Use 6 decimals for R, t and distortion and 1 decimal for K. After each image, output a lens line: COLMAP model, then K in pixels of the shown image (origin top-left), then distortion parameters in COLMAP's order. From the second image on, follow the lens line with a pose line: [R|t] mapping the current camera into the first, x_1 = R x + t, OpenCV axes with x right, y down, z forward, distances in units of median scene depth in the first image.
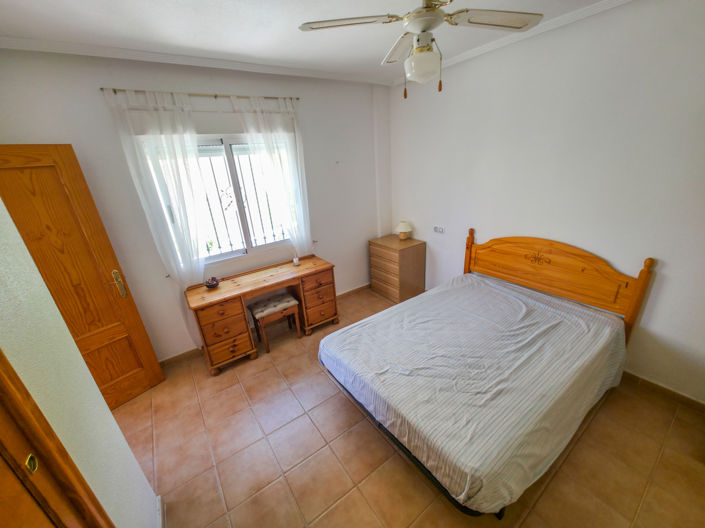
lens RADIAL K [[281.4, 0, 353.9], [0, 281.4, 266.9], [0, 0, 1]] dist [0.000484, -0.000045]
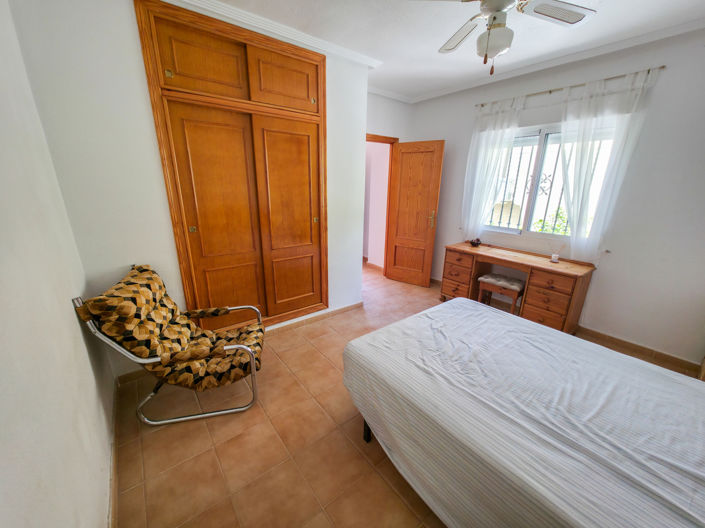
lens RADIAL K [[281.4, 0, 353.9], [0, 281.4, 266.9], [0, 0, 1]] dist [0.000484, -0.000045]
pose [[0.048438, 0.356116, -0.933185, 0.765011], [-0.380453, 0.870431, 0.312420, -0.038930], [0.923531, 0.339900, 0.177647, 0.291731]]
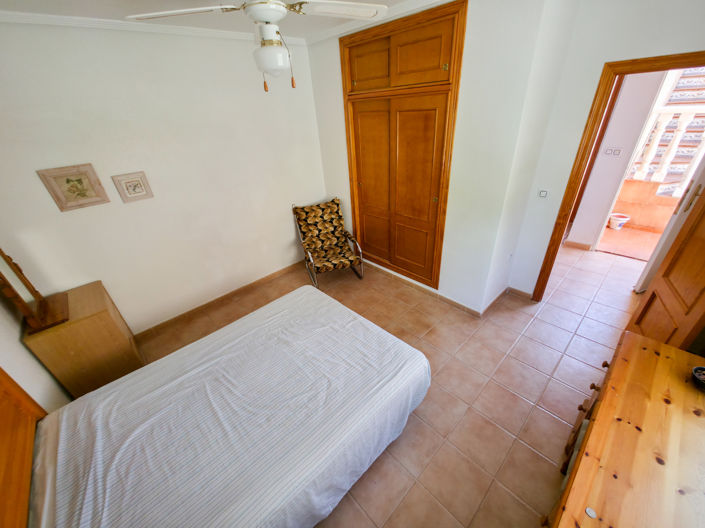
lens RADIAL K [[281.4, 0, 353.9], [0, 281.4, 266.9], [0, 0, 1]] dist [0.000484, -0.000045]
pose [[-0.980476, 0.188958, -0.054424, 0.075986], [0.076373, 0.620975, 0.780100, -0.491714], [0.181202, 0.760713, -0.623283, 1.083693]]
